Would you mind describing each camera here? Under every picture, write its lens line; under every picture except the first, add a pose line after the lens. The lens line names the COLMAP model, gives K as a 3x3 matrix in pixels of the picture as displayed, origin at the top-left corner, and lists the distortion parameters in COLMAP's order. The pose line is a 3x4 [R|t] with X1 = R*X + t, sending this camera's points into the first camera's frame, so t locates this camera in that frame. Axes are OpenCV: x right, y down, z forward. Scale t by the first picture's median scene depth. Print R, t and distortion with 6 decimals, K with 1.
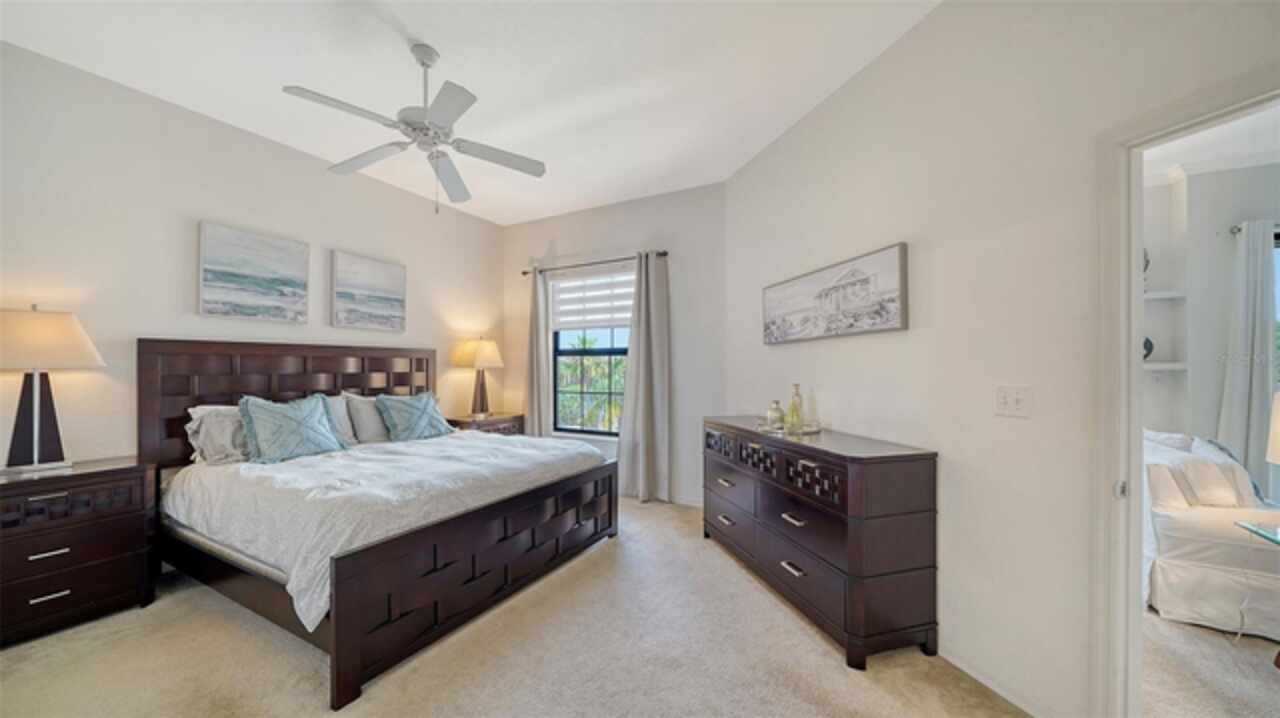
lens RADIAL K [[443.2, 0, 642.9], [0, 443.2, 361.9], [0, 0, 1]] dist [-0.000230, -0.000034]
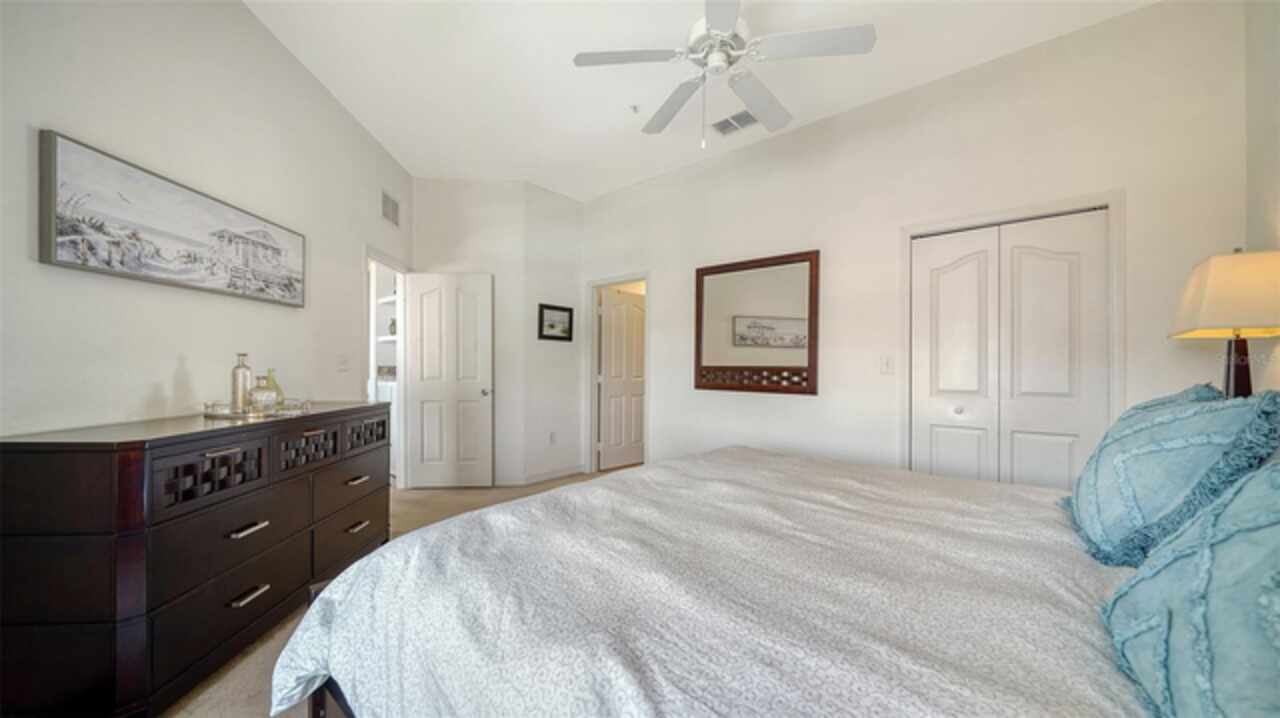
lens RADIAL K [[466.1, 0, 632.5], [0, 466.1, 373.1], [0, 0, 1]] dist [-0.000794, -0.000146]
pose [[-0.971022, -0.010769, 0.238746, -0.385684], [-0.012024, 0.999920, -0.003801, 0.064218], [-0.238686, -0.006562, -0.971075, 1.312527]]
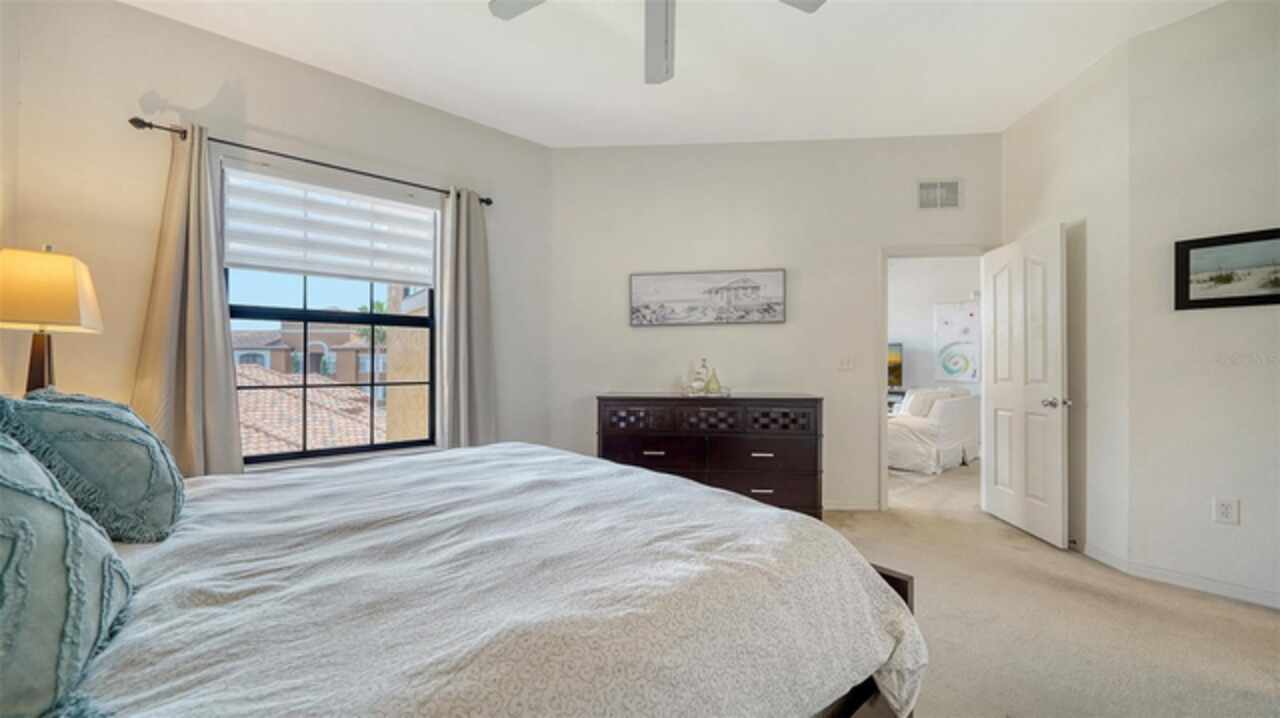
lens RADIAL K [[448.5, 0, 631.8], [0, 448.5, 361.0], [0, 0, 1]] dist [-0.001711, -0.000183]
pose [[0.386989, 0.009091, 0.922039, -0.750692], [-0.009554, 0.999937, -0.005849, 0.054430], [-0.922035, -0.006545, 0.387052, 0.572349]]
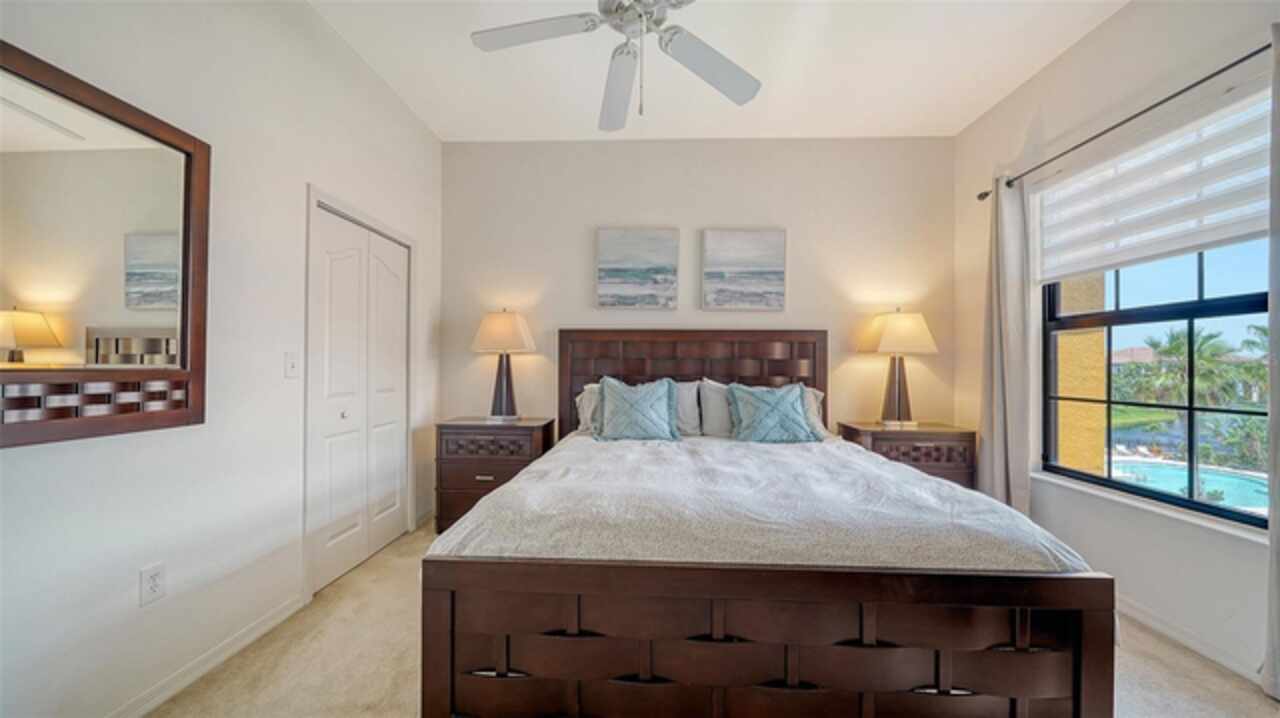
lens RADIAL K [[448.5, 0, 631.8], [0, 448.5, 361.0], [0, 0, 1]] dist [-0.001711, -0.000183]
pose [[0.433880, -0.007499, -0.900940, 0.109752], [0.003467, 0.999972, -0.006654, 0.038769], [0.900964, -0.000236, 0.433894, 0.477303]]
